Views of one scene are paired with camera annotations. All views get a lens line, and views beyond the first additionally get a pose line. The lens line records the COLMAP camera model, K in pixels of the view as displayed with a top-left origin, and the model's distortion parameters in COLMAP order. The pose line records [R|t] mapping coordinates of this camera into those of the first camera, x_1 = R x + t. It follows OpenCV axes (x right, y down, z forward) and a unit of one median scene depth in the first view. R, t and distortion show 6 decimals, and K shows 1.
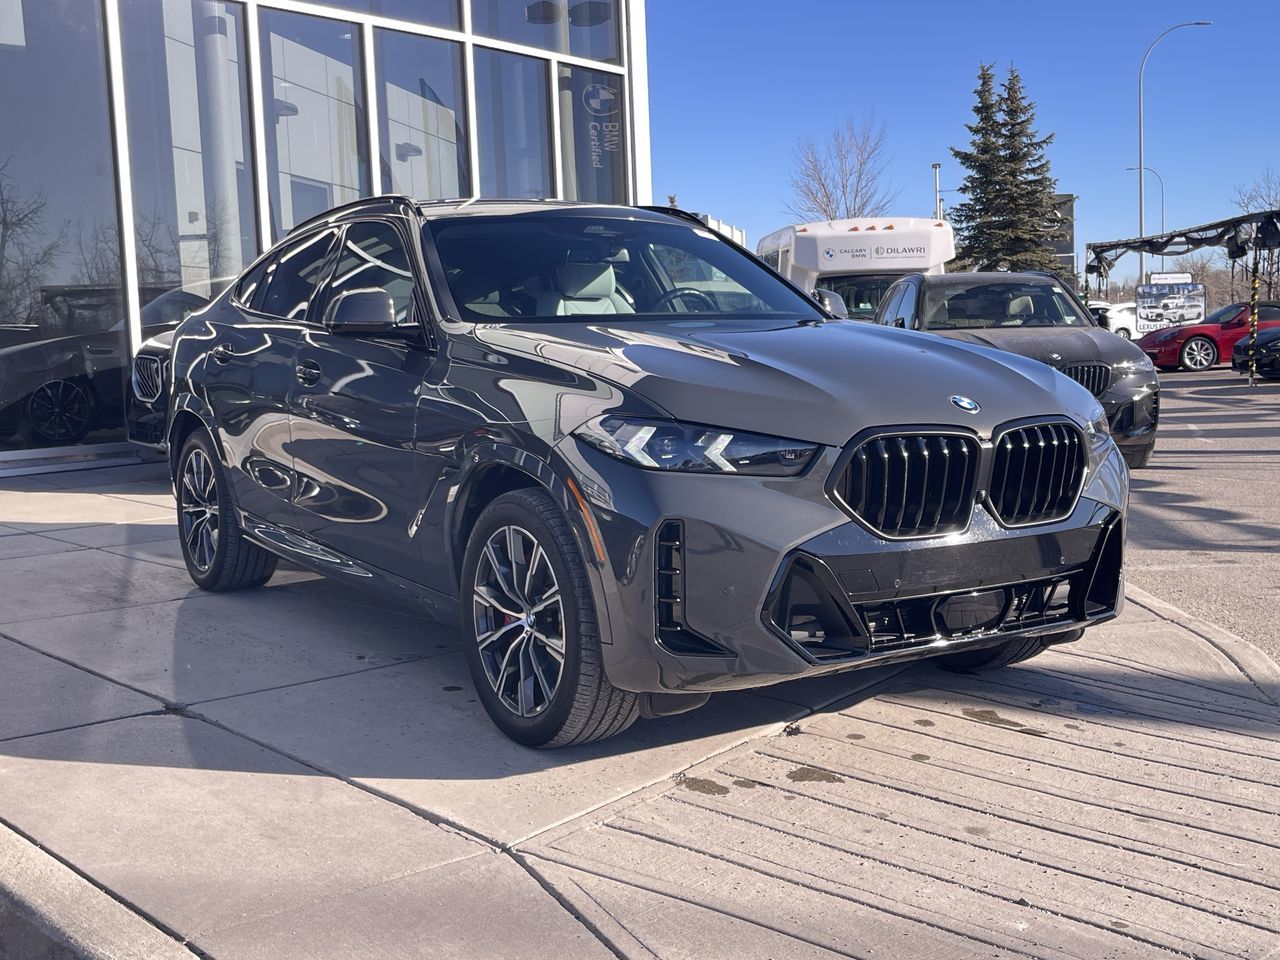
lens RADIAL K [[1476.7, 0, 640.0], [0, 1476.7, 480.0], [0, 0, 1]] dist [0.101017, -0.277794]
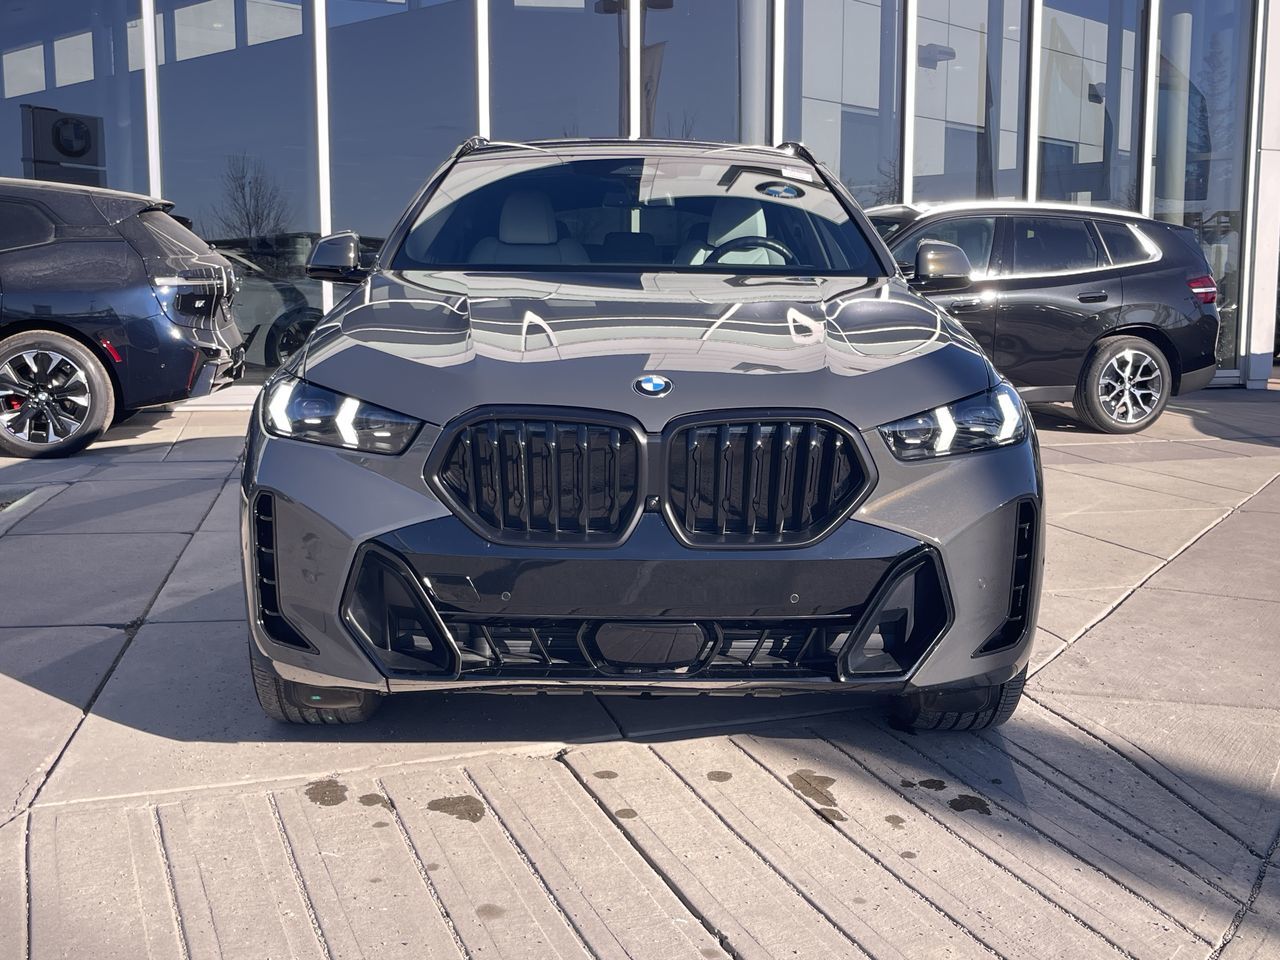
lens RADIAL K [[1476.7, 0, 640.0], [0, 1476.7, 480.0], [0, 0, 1]] dist [0.101017, -0.277794]
pose [[0.850783, 0.095708, -0.516729, 0.577473], [-0.078841, 0.995393, 0.054556, -0.039360], [0.519570, -0.005676, 0.854409, 0.298185]]
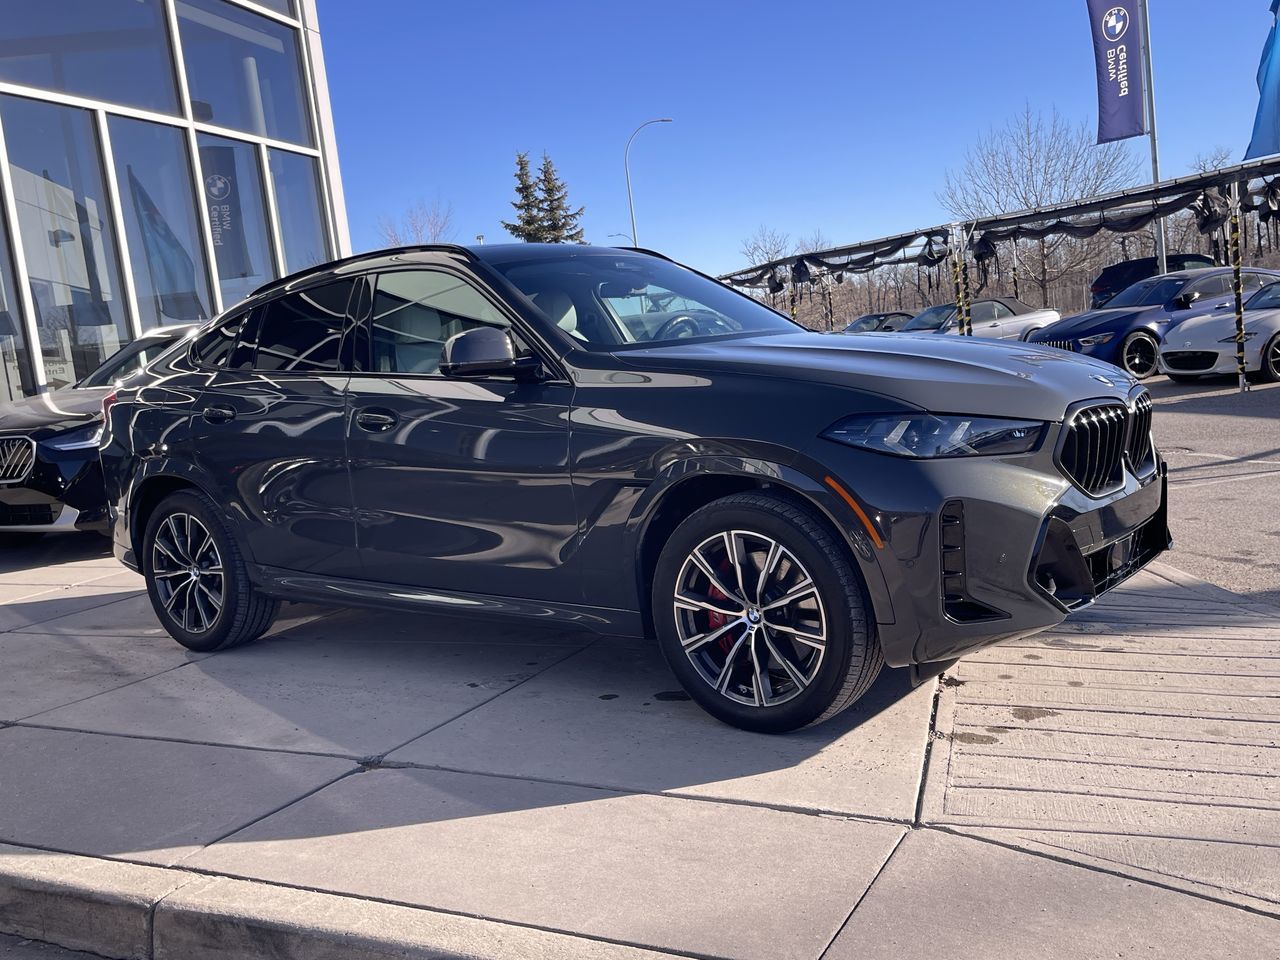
lens RADIAL K [[1217.3, 0, 635.4], [0, 1217.3, 481.2], [0, 0, 1]] dist [0.043574, -0.026136]
pose [[0.938908, -0.109259, 0.326364, -0.421274], [0.114132, 0.993456, 0.004240, -0.015930], [-0.324692, 0.033267, 0.945235, 0.185030]]
